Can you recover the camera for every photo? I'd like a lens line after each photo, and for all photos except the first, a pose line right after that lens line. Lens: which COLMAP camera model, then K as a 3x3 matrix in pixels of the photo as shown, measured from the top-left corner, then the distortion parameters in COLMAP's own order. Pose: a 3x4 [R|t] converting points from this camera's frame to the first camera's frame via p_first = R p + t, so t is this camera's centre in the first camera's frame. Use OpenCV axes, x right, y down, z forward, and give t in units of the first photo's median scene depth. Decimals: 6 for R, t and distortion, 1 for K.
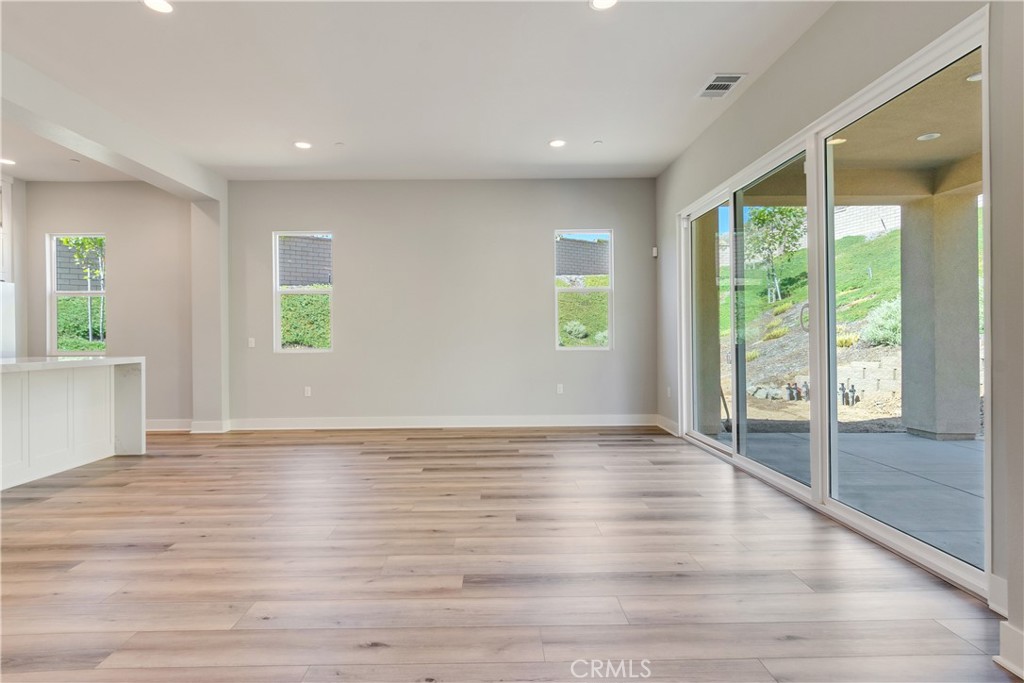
lens RADIAL K [[517.8, 0, 512.0], [0, 517.8, 341.5], [0, 0, 1]] dist [-0.005083, -0.001027]
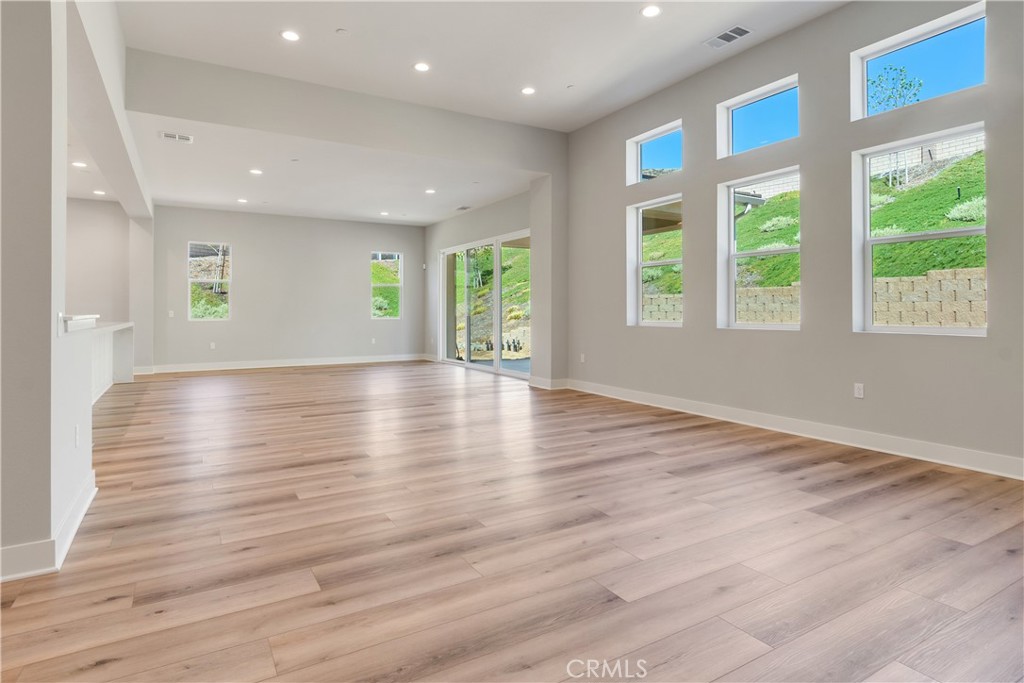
lens RADIAL K [[547.9, 0, 513.7], [0, 547.9, 298.1], [0, 0, 1]] dist [0.002217, -0.001678]
pose [[0.857623, 0.021179, 0.513842, -0.321269], [-0.003885, 0.999390, -0.034708, 0.005416], [-0.514263, 0.027770, 0.857183, -0.602398]]
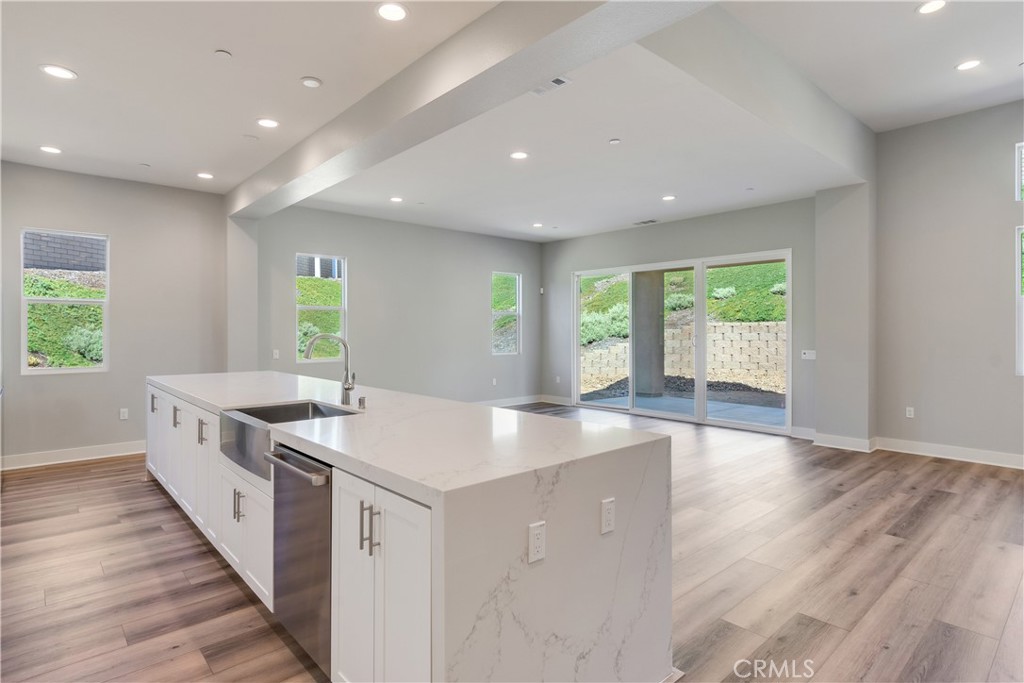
lens RADIAL K [[530.9, 0, 511.4], [0, 530.9, 314.5], [0, 0, 1]] dist [0.002025, -0.000920]
pose [[0.738780, 0.029148, 0.673317, -0.608273], [-0.002513, 0.999176, -0.040497, -0.025308], [-0.673943, 0.028226, 0.738244, -0.090559]]
